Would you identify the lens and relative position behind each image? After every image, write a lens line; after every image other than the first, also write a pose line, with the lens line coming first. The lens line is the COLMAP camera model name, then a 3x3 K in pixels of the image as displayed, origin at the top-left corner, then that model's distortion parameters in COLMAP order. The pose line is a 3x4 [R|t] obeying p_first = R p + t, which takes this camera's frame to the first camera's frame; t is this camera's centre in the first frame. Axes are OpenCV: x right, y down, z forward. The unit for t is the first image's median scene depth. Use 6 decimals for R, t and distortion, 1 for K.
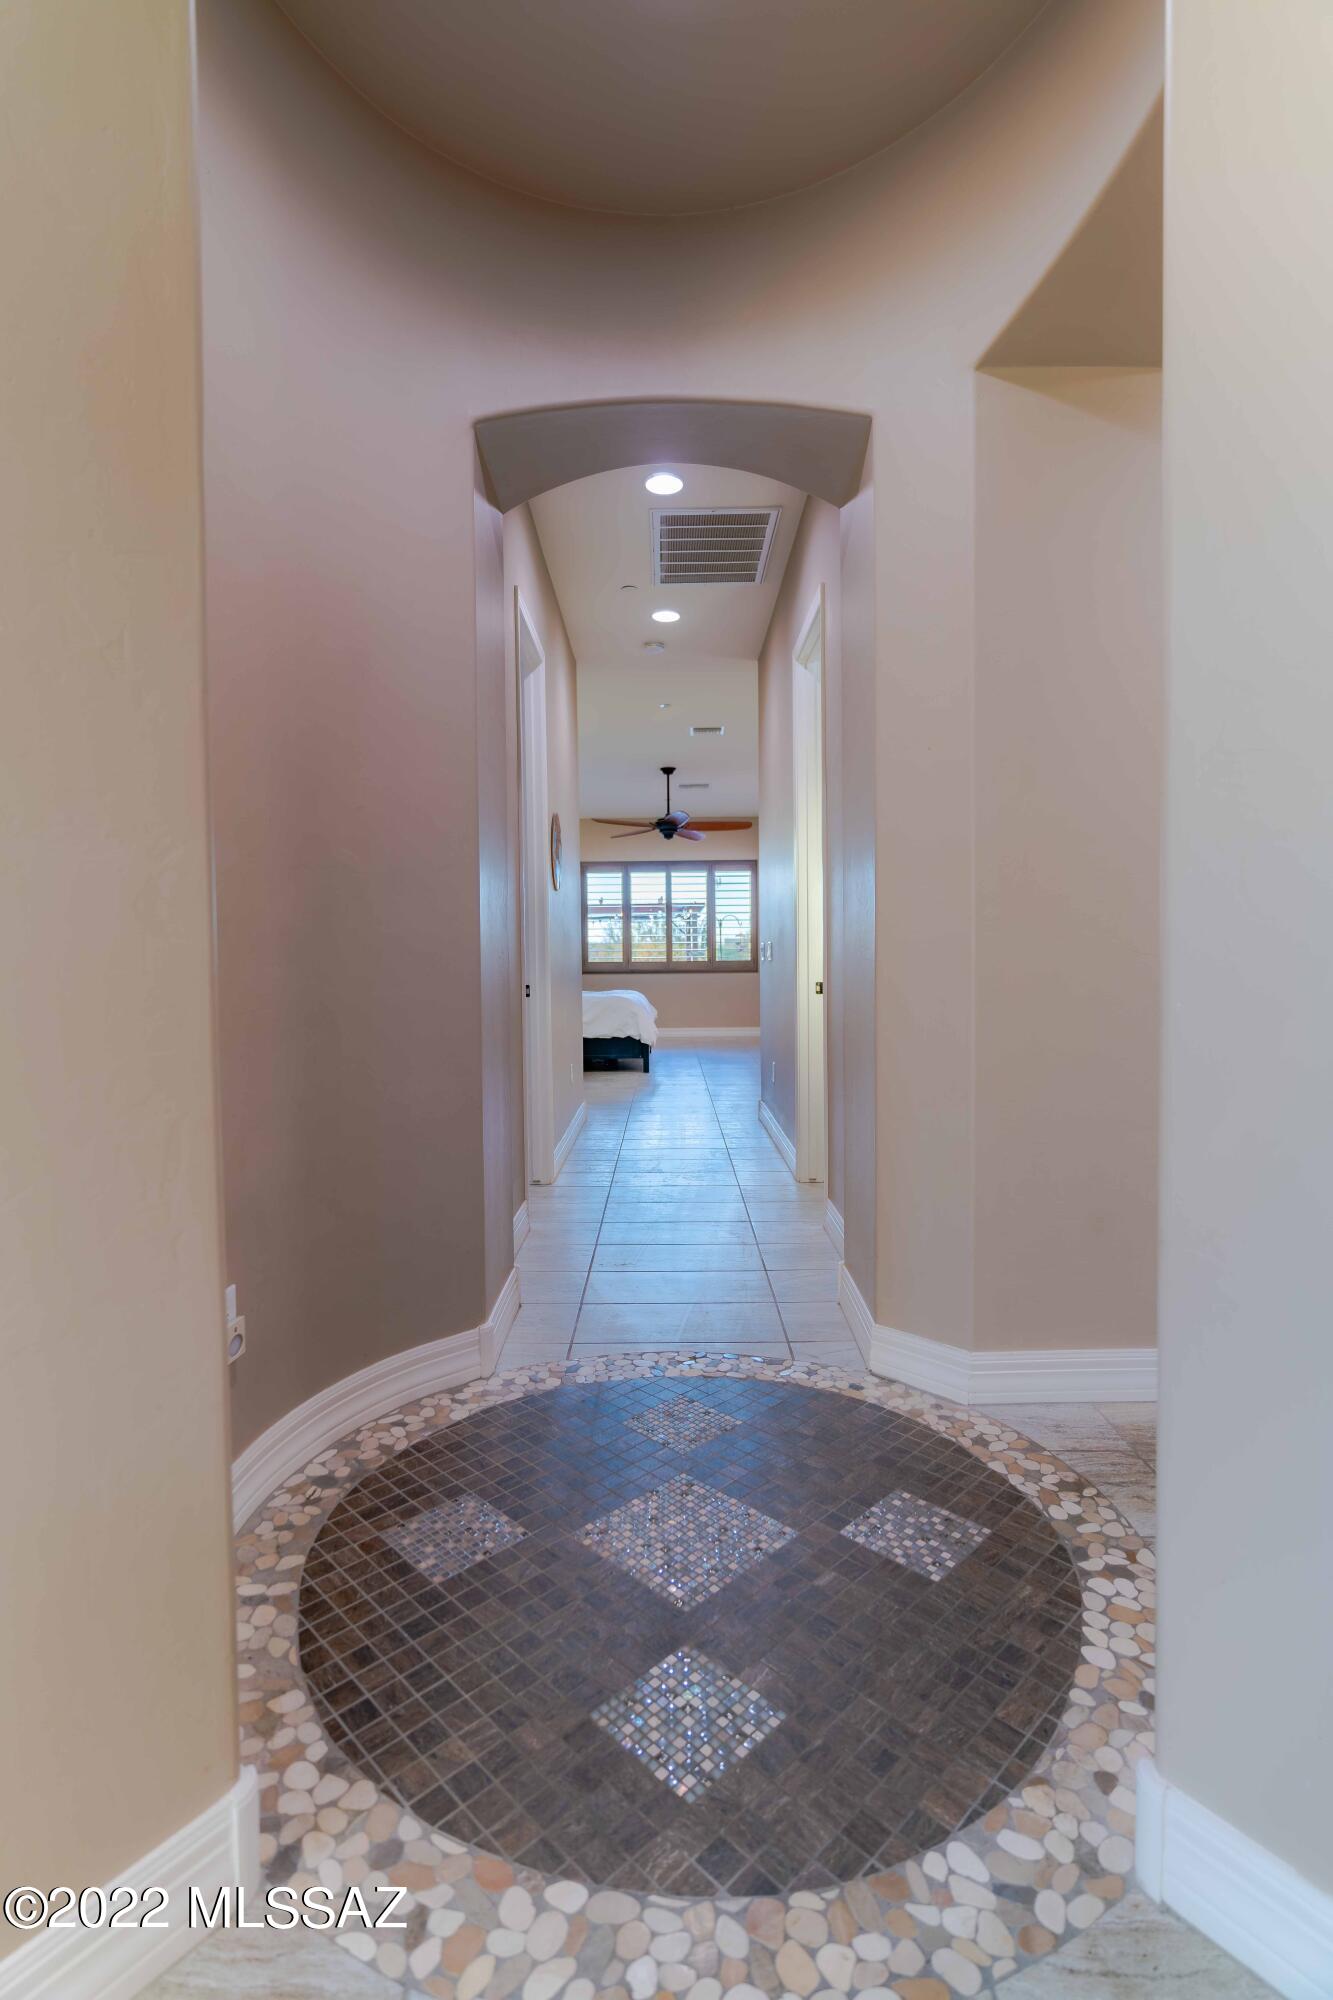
lens RADIAL K [[955.1, 0, 675.2], [0, 955.1, 994.8], [0, 0, 1]] dist [0.000296, 0.001482]
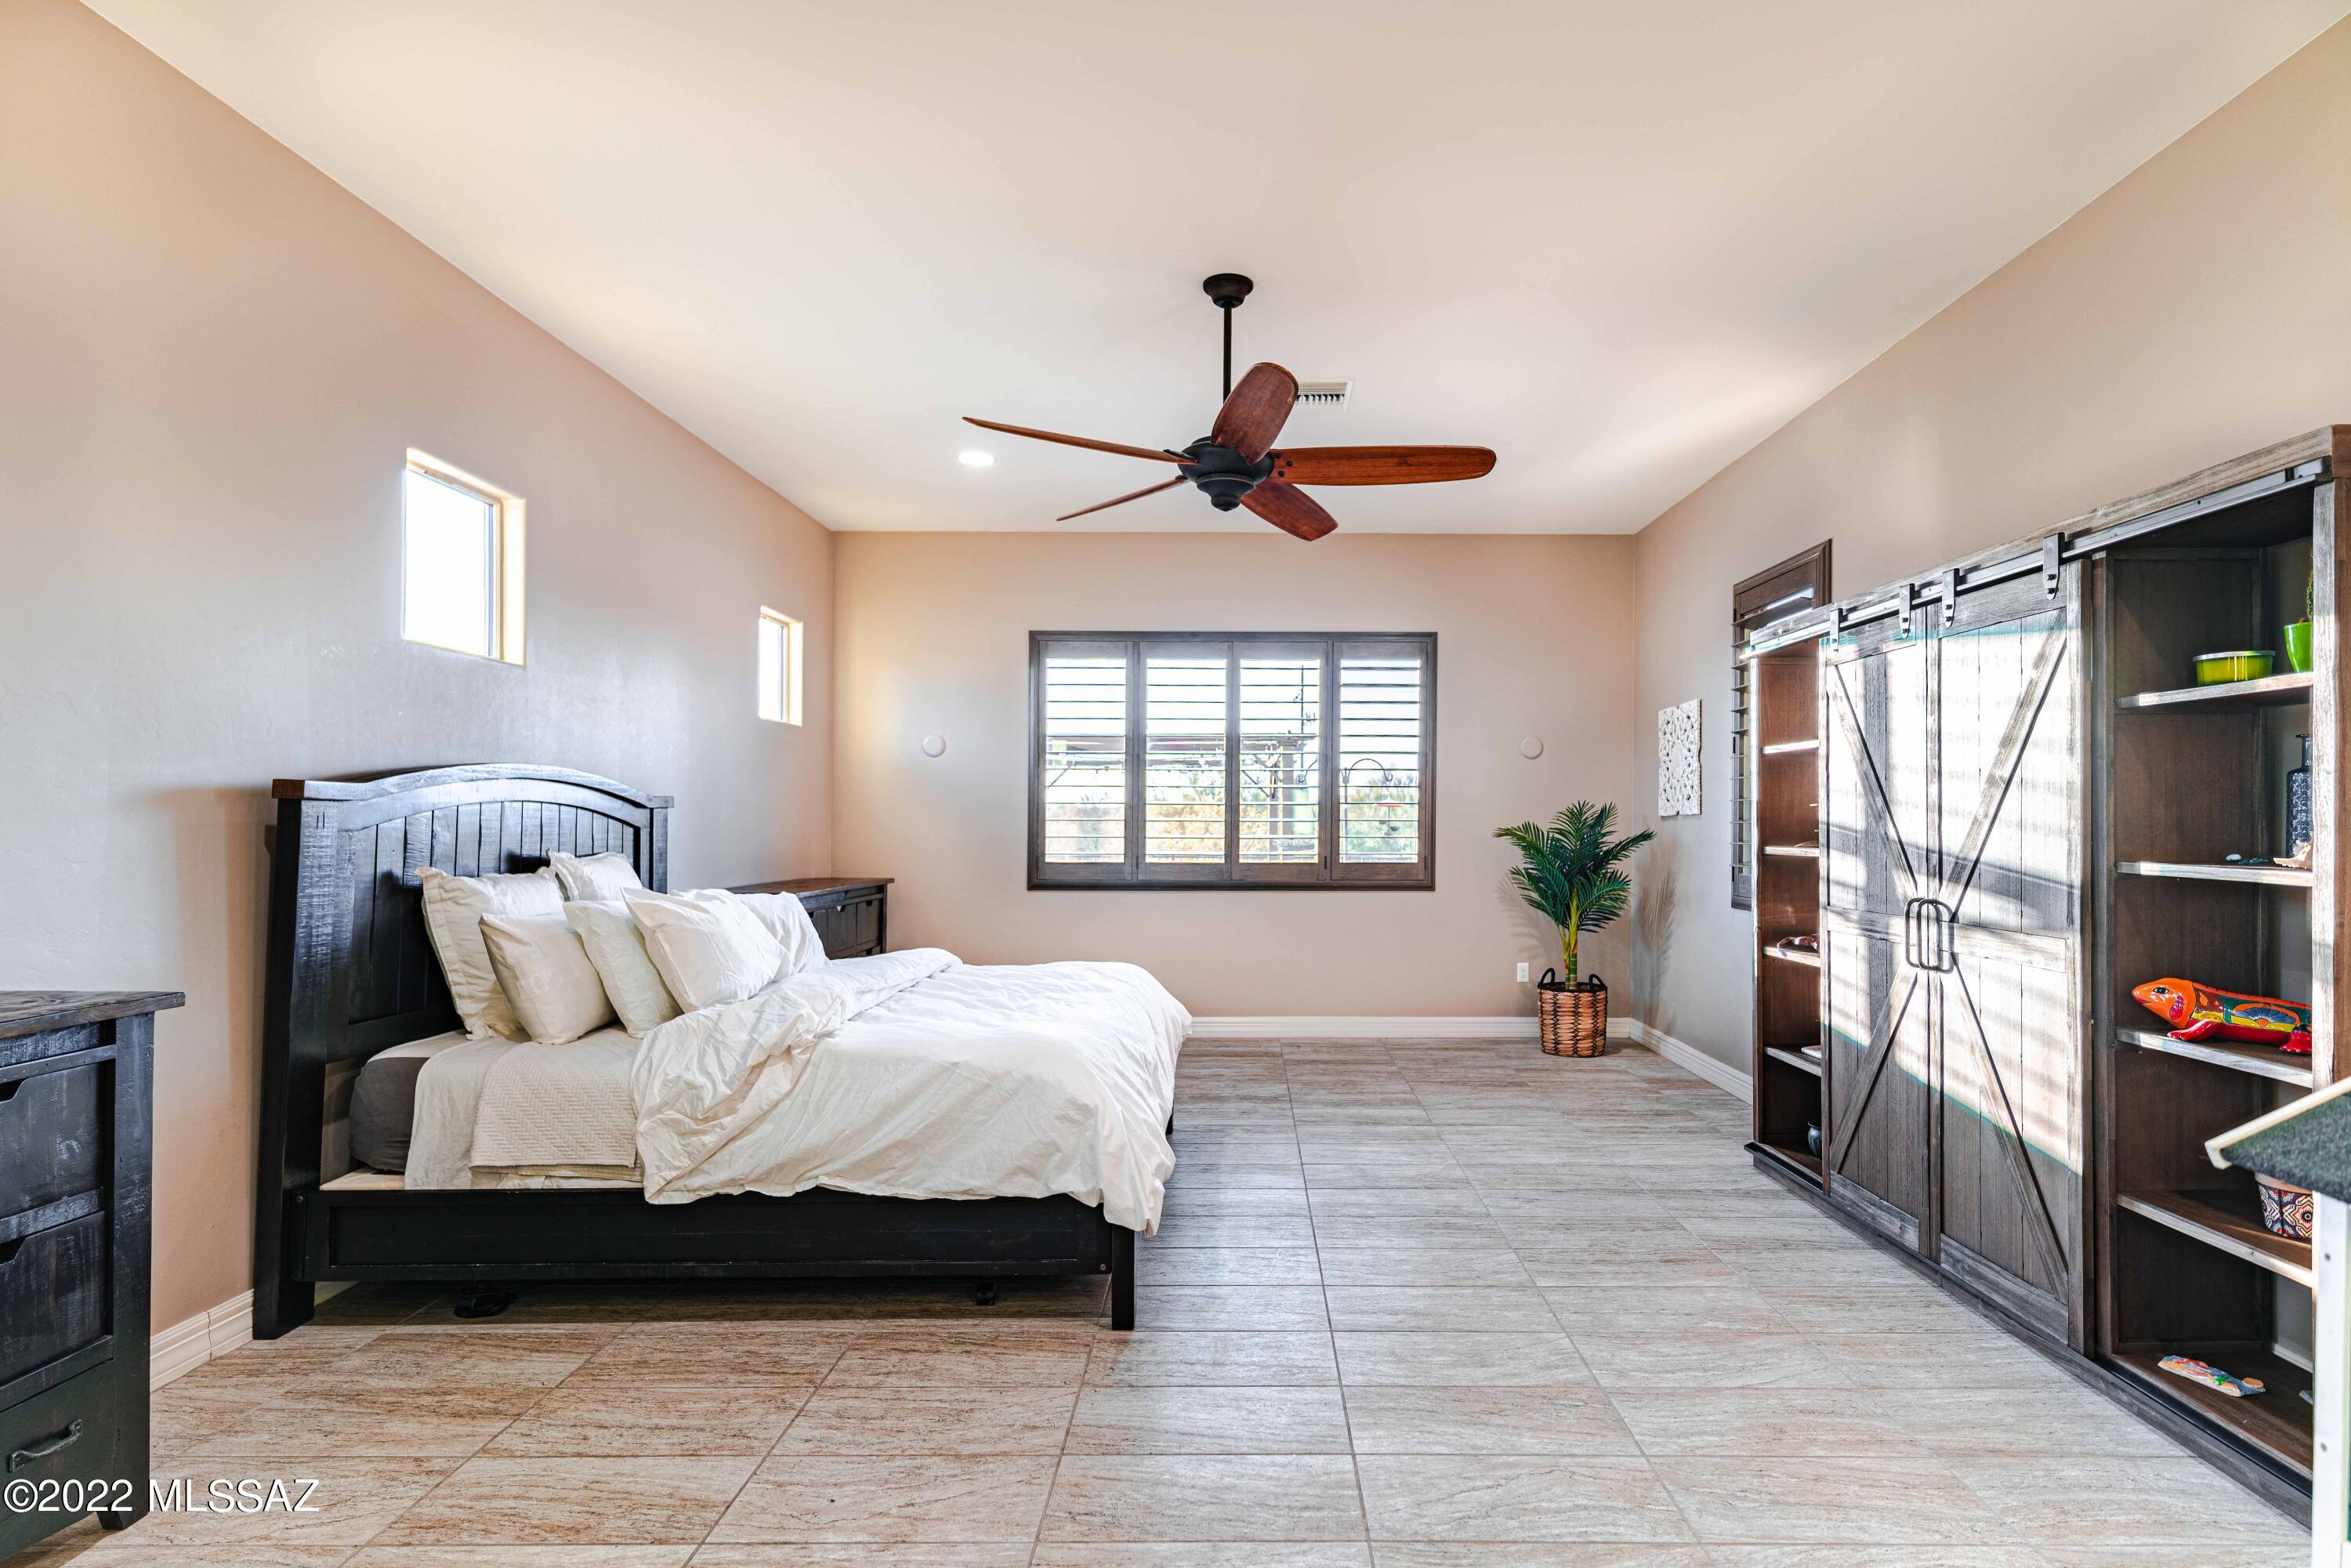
lens RADIAL K [[1188.4, 0, 1263.8], [0, 1188.4, 809.6], [0, 0, 1]] dist [0.004927, -0.000745]
pose [[0.999807, 0.015246, 0.012354, 0.001702], [-0.014668, 0.998851, -0.045628, -0.034692], [-0.013035, 0.045438, 0.998882, 0.460054]]
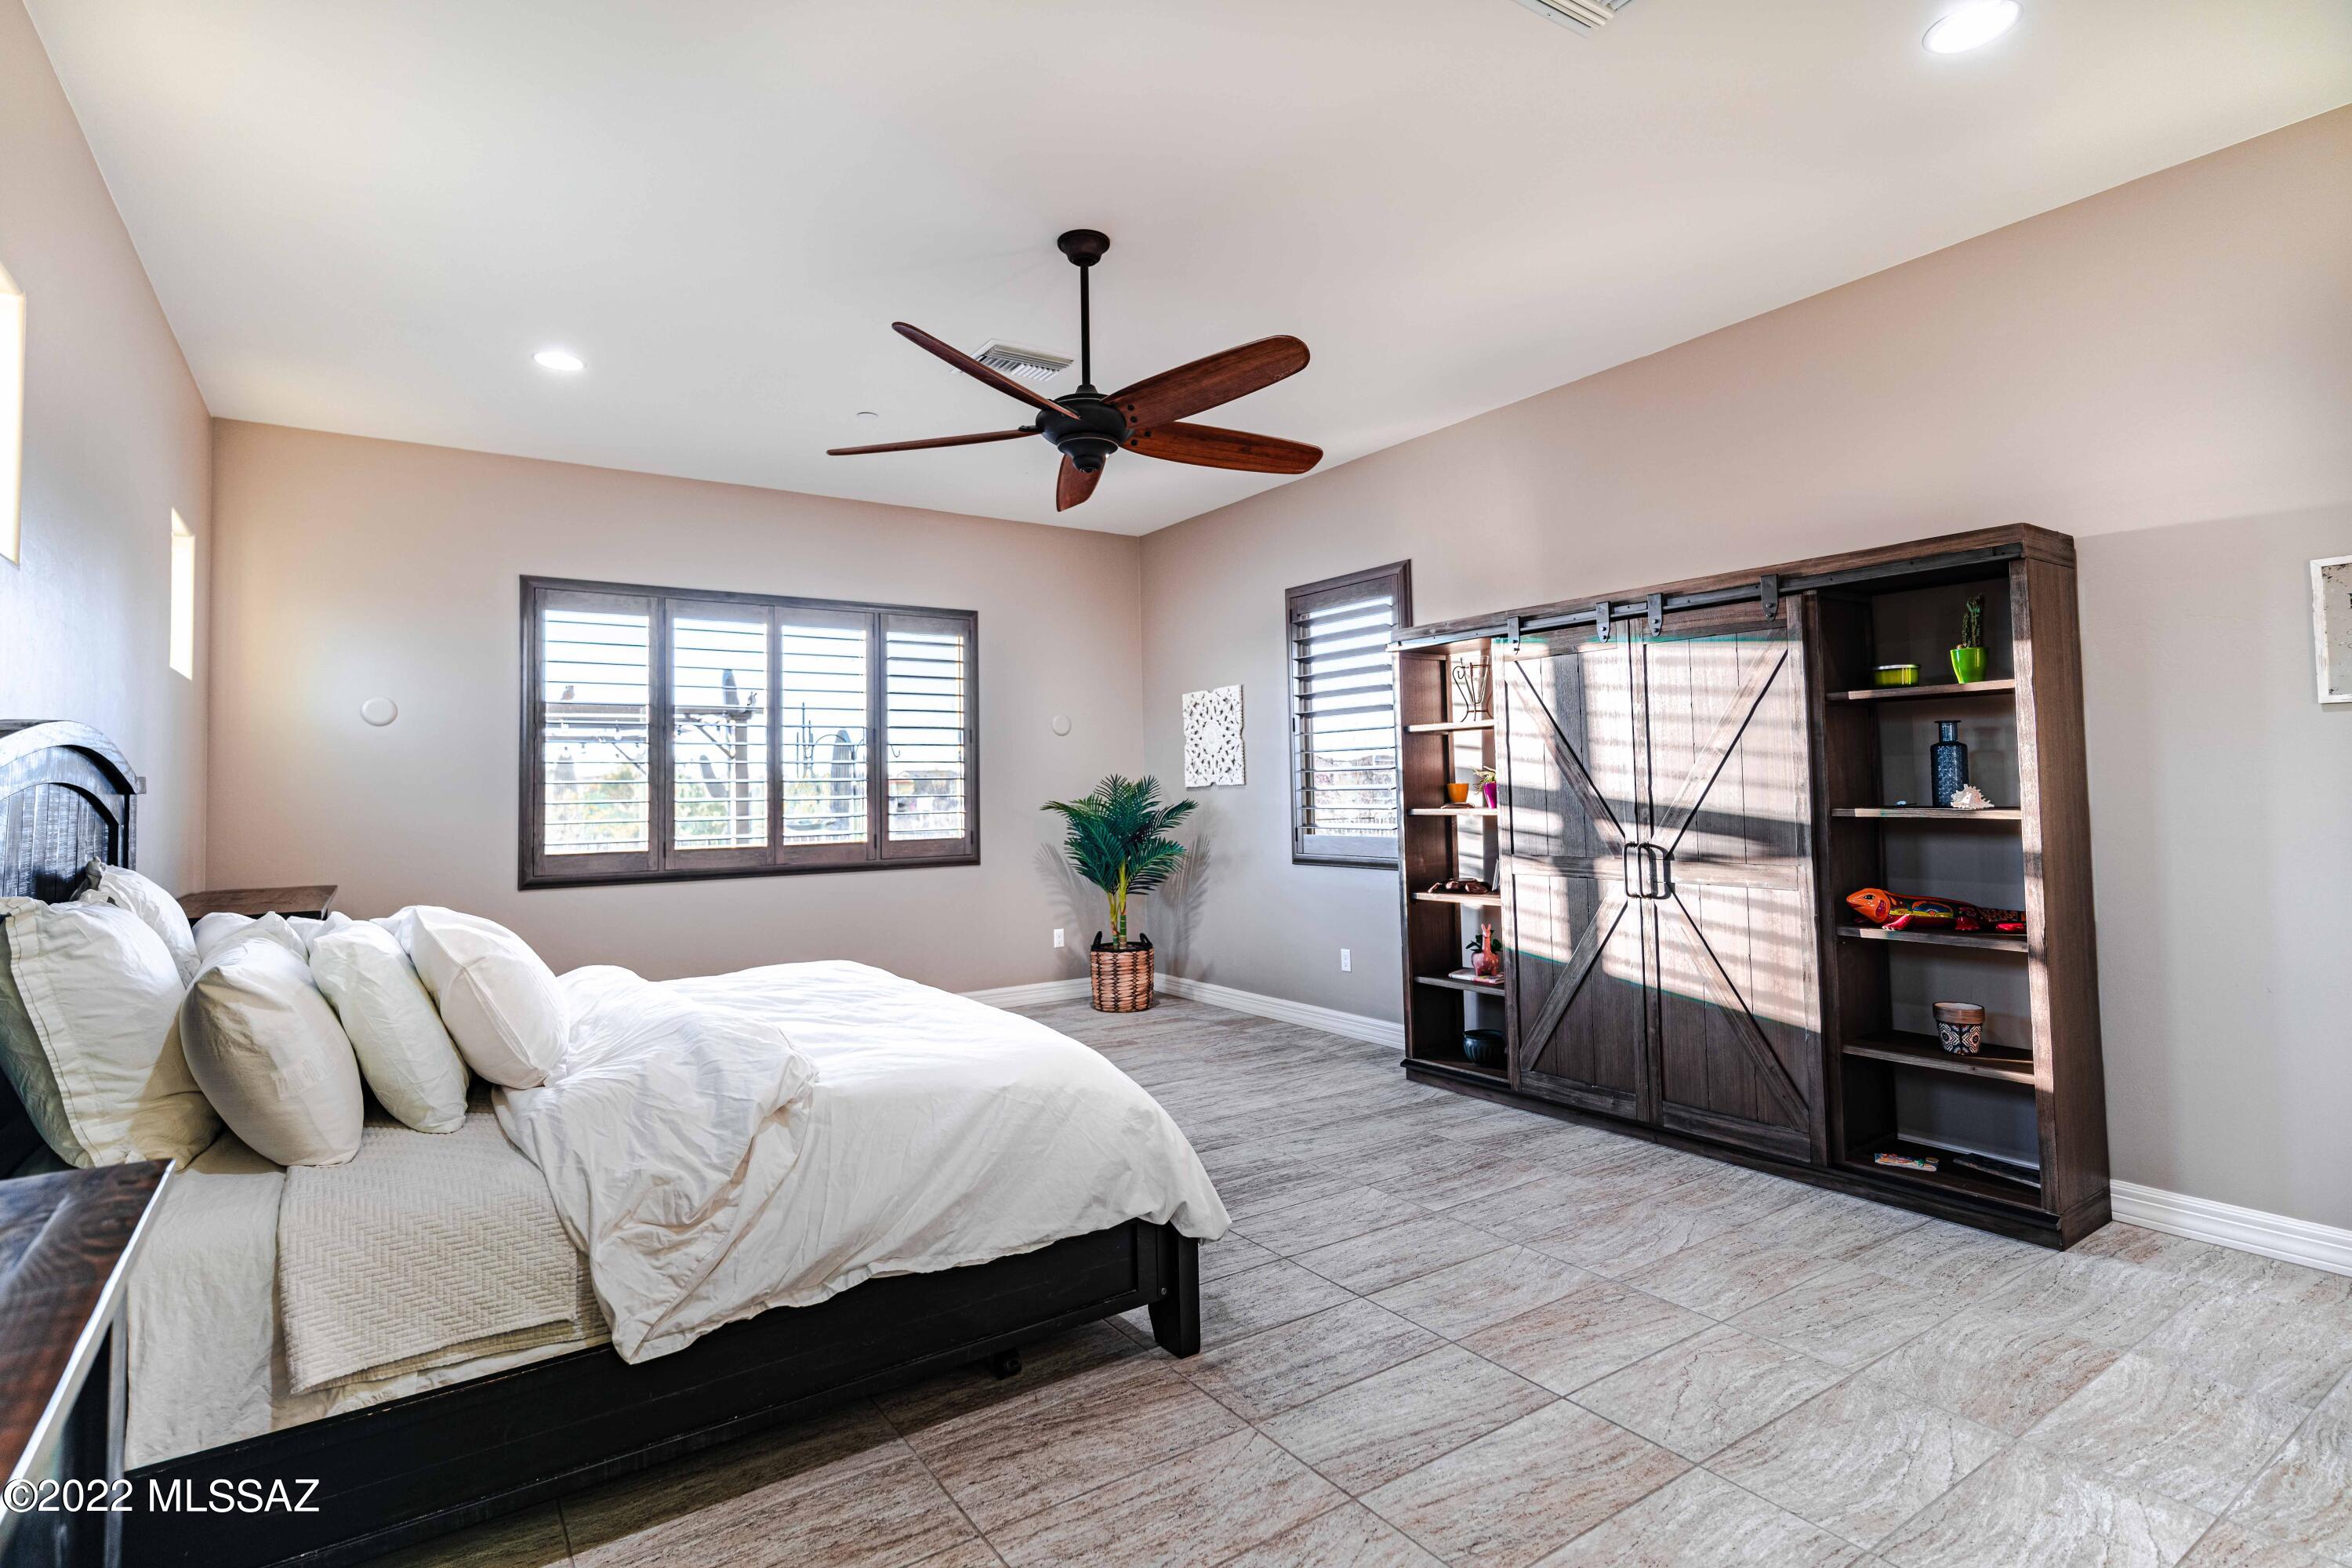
lens RADIAL K [[1123.2, 0, 1121.0], [0, 1123.2, 735.7], [0, 0, 1]] dist [0.000296, 0.001482]
pose [[0.835385, 0.025817, 0.549058, -0.143159], [0.027199, 0.995731, -0.088203, -0.035389], [-0.548991, 0.088617, 0.831117, 0.528696]]
